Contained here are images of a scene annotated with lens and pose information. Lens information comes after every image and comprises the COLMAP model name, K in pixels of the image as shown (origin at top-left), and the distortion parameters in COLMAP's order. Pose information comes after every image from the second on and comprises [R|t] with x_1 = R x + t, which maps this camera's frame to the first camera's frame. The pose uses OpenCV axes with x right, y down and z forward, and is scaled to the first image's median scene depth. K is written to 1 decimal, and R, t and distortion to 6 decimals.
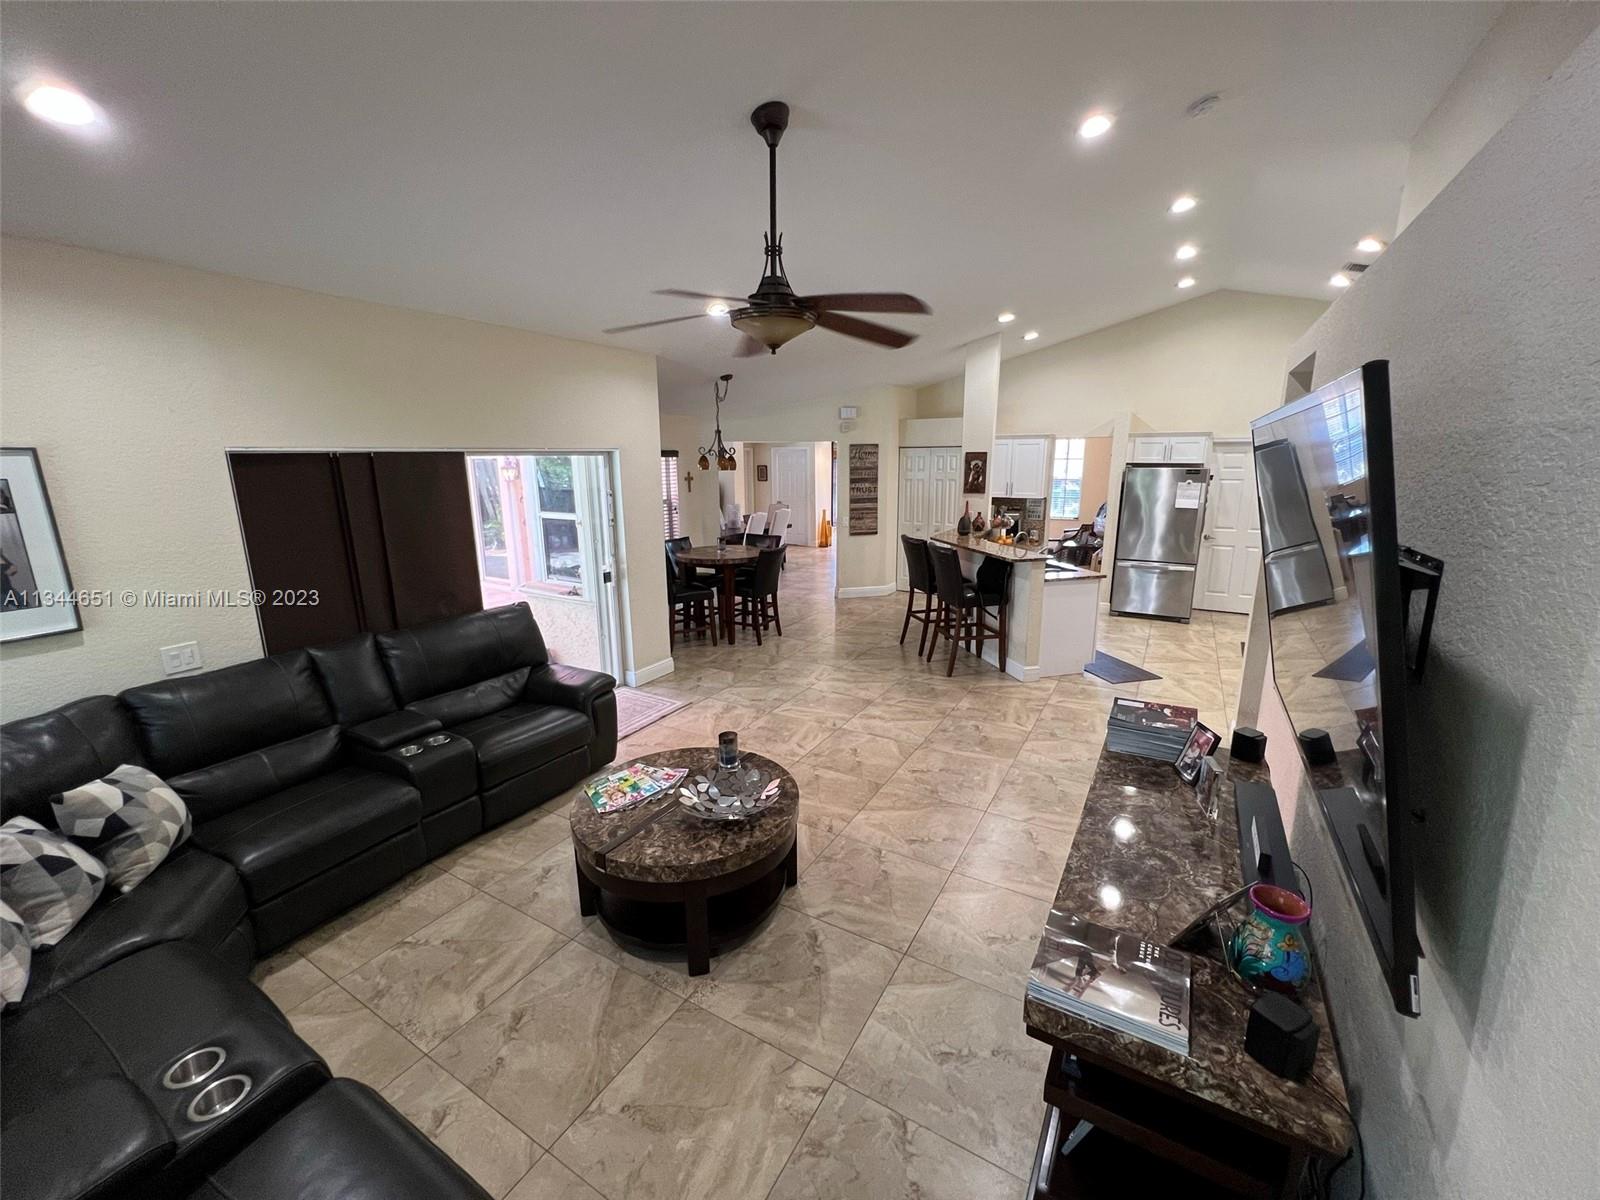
lens RADIAL K [[641.1, 0, 792.6], [0, 641.1, 597.5], [0, 0, 1]] dist [-0.007116, 0.000087]
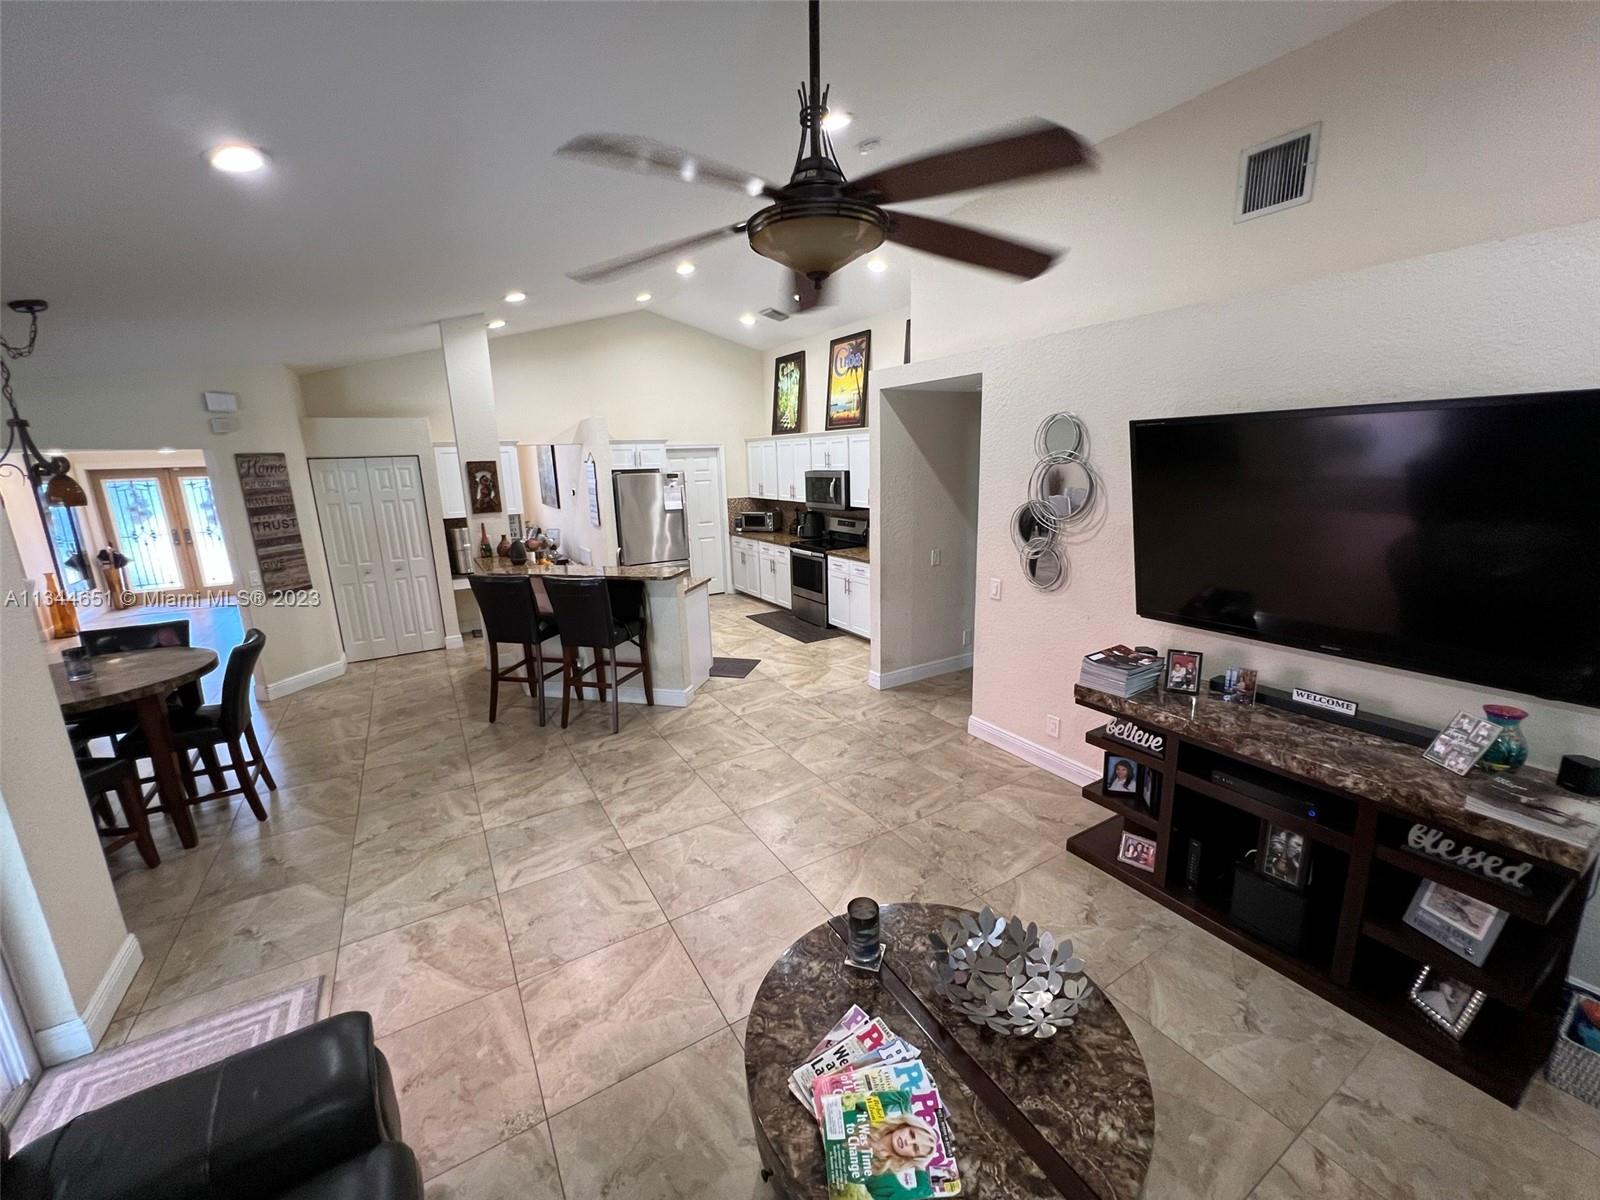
lens RADIAL K [[642.7, 0, 796.5], [0, 642.7, 597.9], [0, 0, 1]] dist [-0.003366, 0.001185]
pose [[0.469522, -0.197584, 0.860529, -0.307232], [0.215090, 0.970872, 0.105562, -0.077648], [-0.856321, 0.135527, 0.498344, 0.361424]]
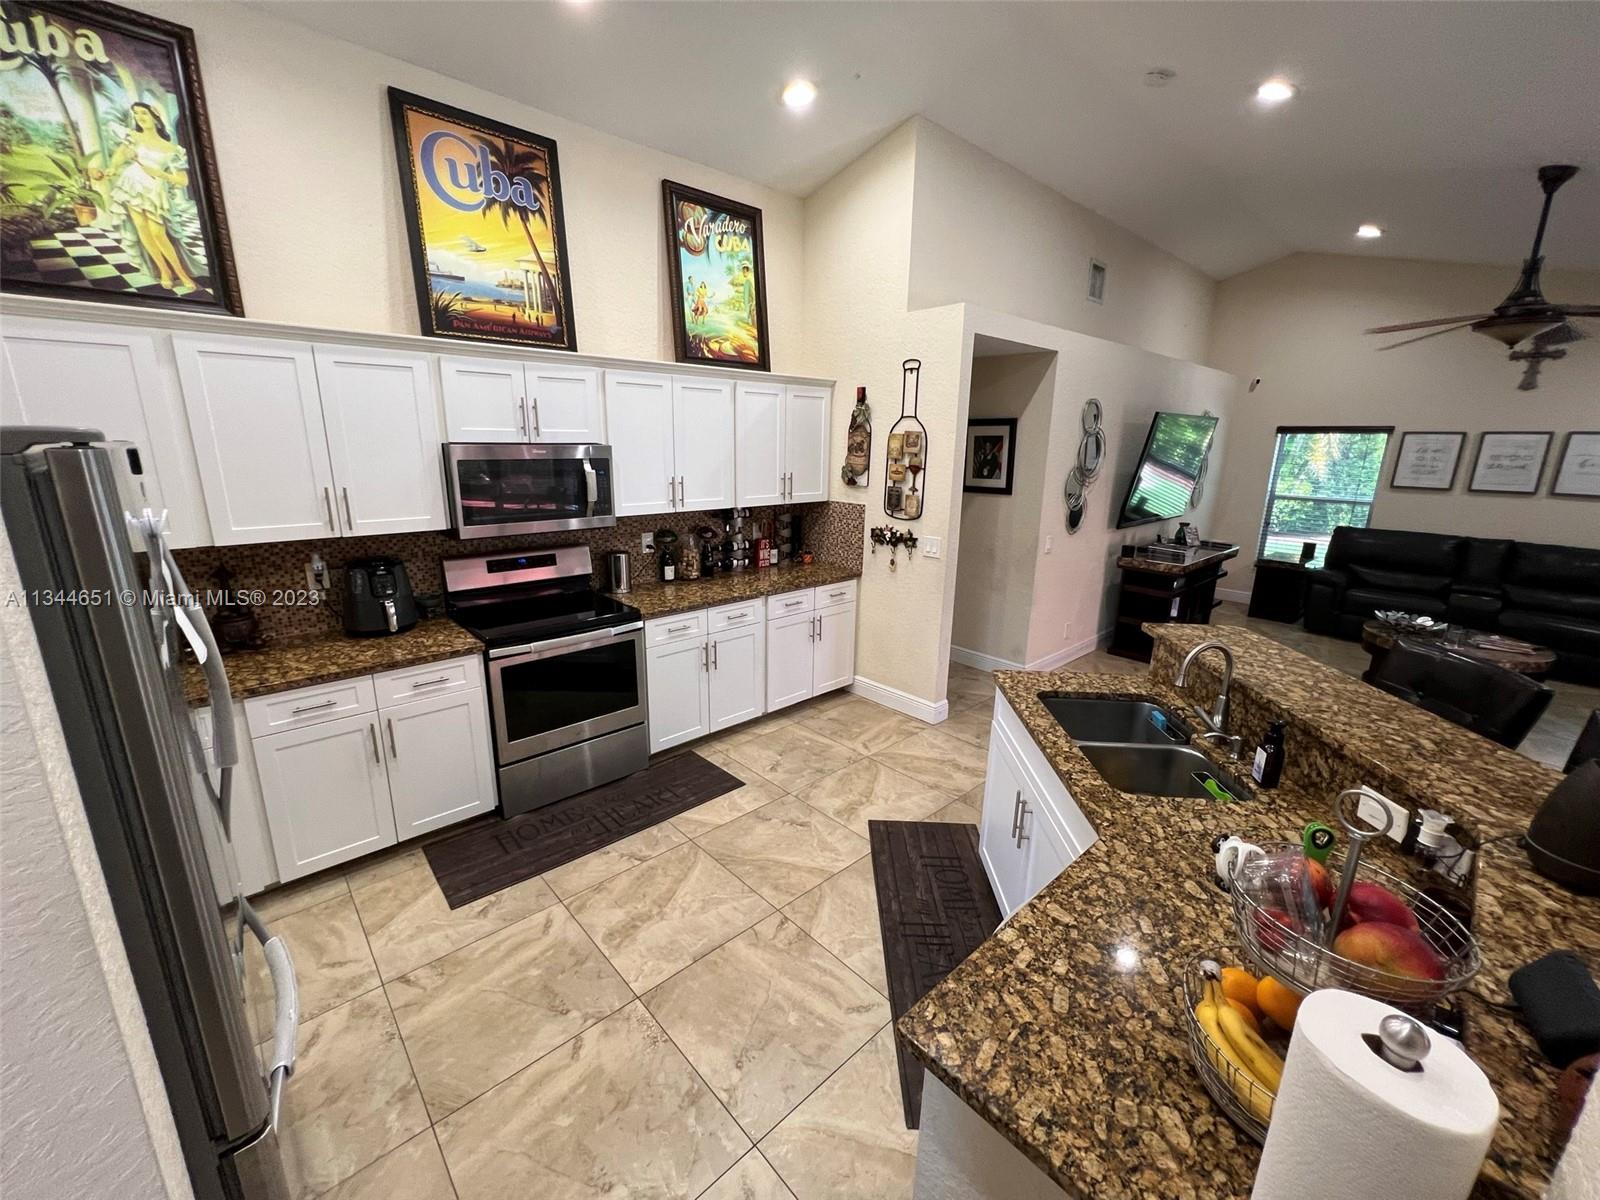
lens RADIAL K [[642.7, 0, 796.5], [0, 642.7, 597.9], [0, 0, 1]] dist [-0.003366, 0.001185]
pose [[-0.959406, -0.076506, 0.271453, 0.477247], [0.051706, 0.898475, 0.435969, -0.276354], [-0.277248, 0.432307, -0.858047, 1.337879]]
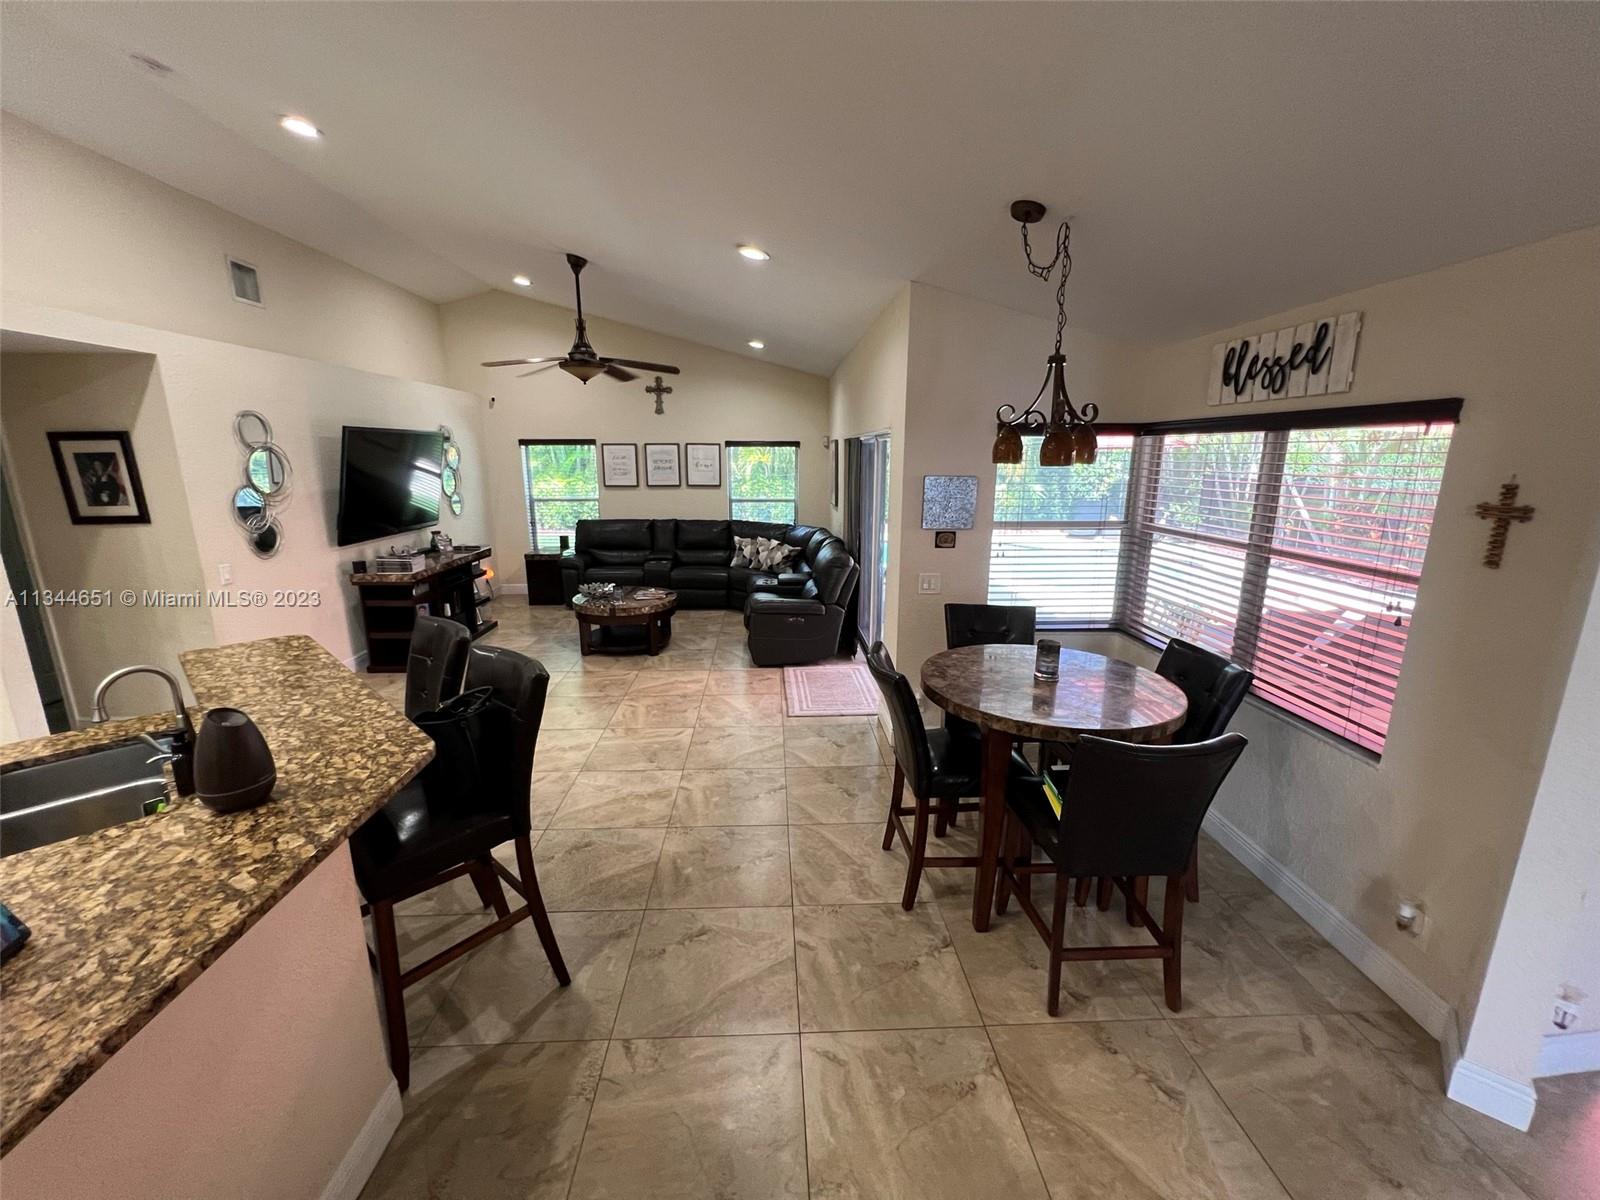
lens RADIAL K [[642.7, 0, 796.5], [0, 642.7, 597.9], [0, 0, 1]] dist [-0.003366, 0.001185]
pose [[-0.833246, 0.127839, -0.537921, 0.255191], [-0.114049, 0.912240, 0.393461, -0.295803], [0.541012, 0.389199, -0.745540, 1.408742]]
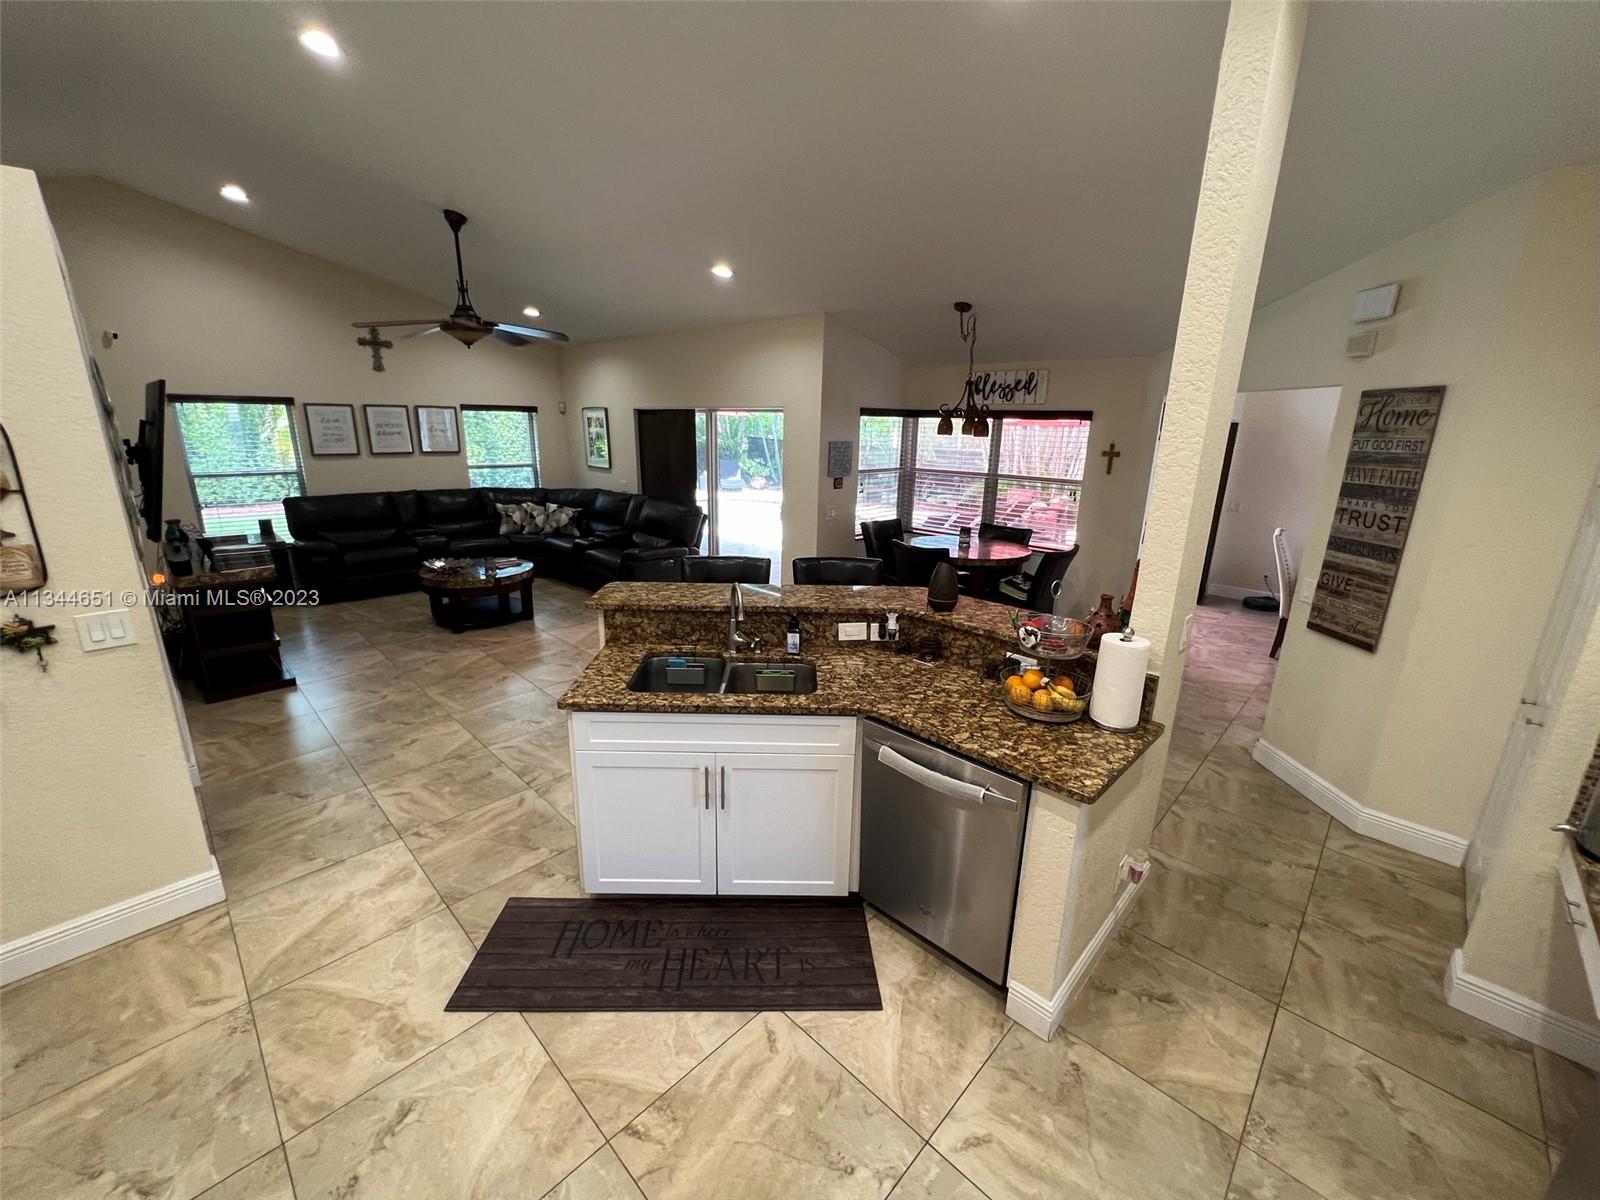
lens RADIAL K [[642.7, 0, 796.5], [0, 642.7, 597.9], [0, 0, 1]] dist [-0.003366, 0.001185]
pose [[-0.228531, 0.262790, -0.937398, 0.776901], [-0.227584, 0.921779, 0.313894, -0.245243], [0.946562, 0.285071, -0.150848, 1.121058]]
